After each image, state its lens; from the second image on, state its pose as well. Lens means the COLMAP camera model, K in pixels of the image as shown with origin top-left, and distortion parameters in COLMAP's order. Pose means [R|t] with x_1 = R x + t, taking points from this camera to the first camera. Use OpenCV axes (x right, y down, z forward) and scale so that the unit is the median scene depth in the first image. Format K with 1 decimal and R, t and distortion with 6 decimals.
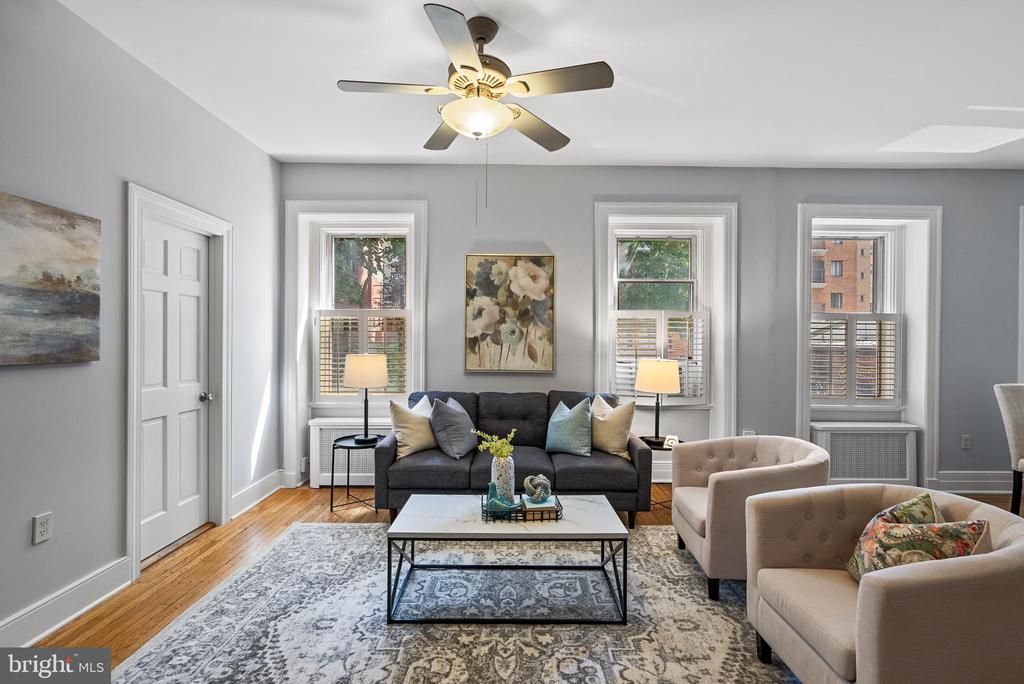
lens RADIAL K [[462.8, 0, 512.6], [0, 462.8, 341.1], [0, 0, 1]] dist [-0.002795, 0.001213]
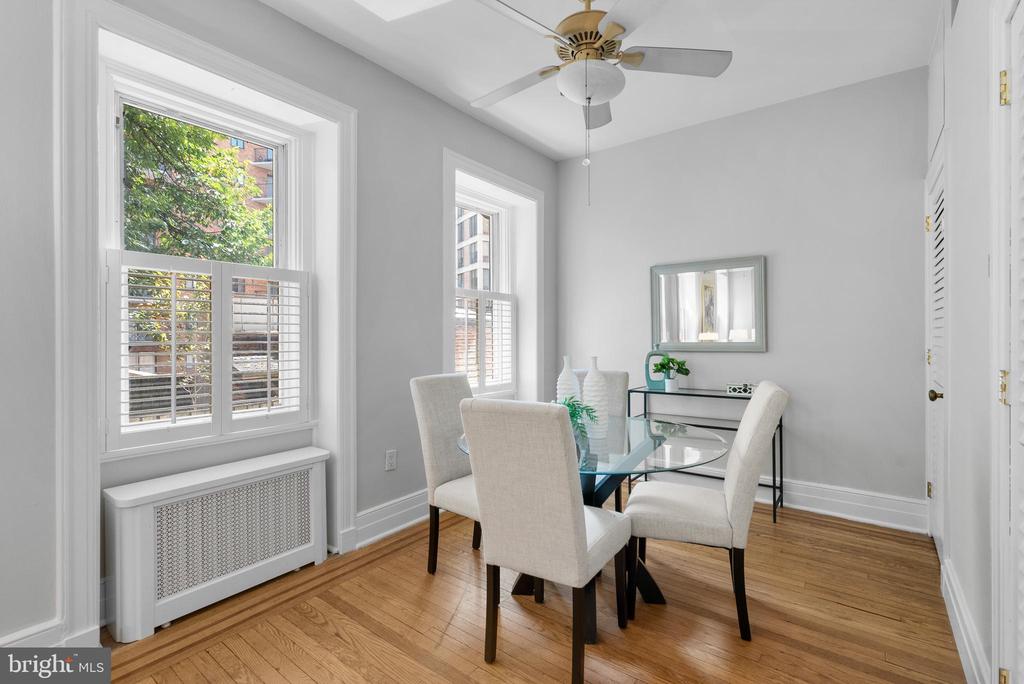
lens RADIAL K [[462.8, 0, 510.8], [0, 462.8, 334.8], [0, 0, 1]] dist [-0.002795, 0.001213]
pose [[0.612571, -0.012886, 0.790311, 0.559493], [0.006943, 0.999916, 0.010921, 0.021712], [-0.790385, -0.001203, 0.612609, 0.440578]]
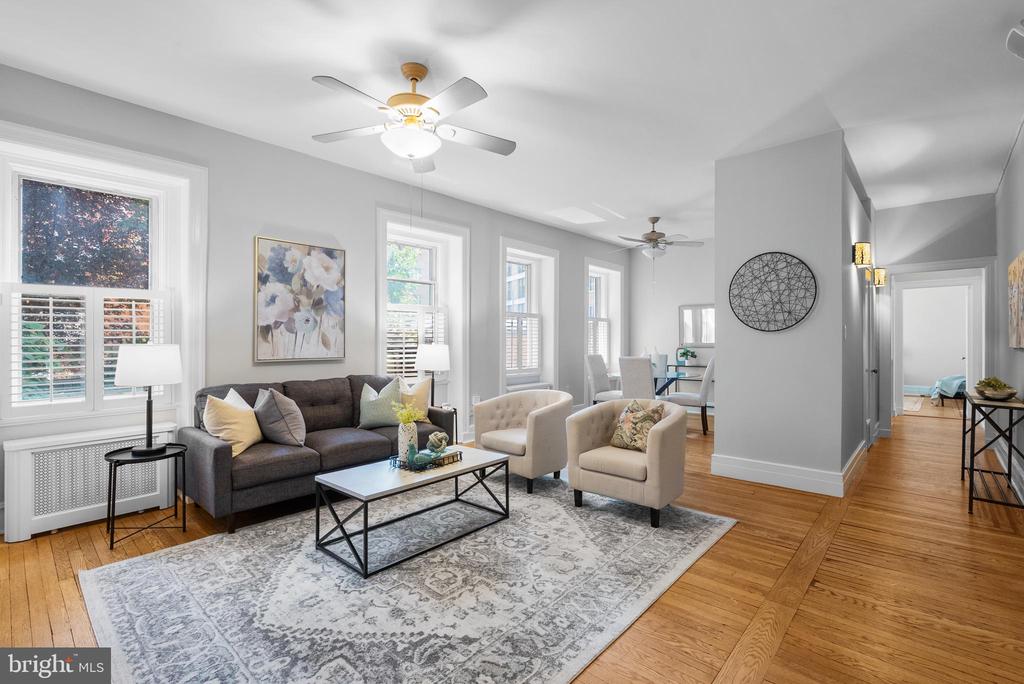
lens RADIAL K [[462.8, 0, 511.0], [0, 462.8, 334.8], [0, 0, 1]] dist [-0.002795, 0.001213]
pose [[0.675785, -0.002381, 0.737095, -0.442819], [0.004214, 0.999991, -0.000633, 0.013960], [-0.737087, 0.003534, 0.675789, -0.006760]]
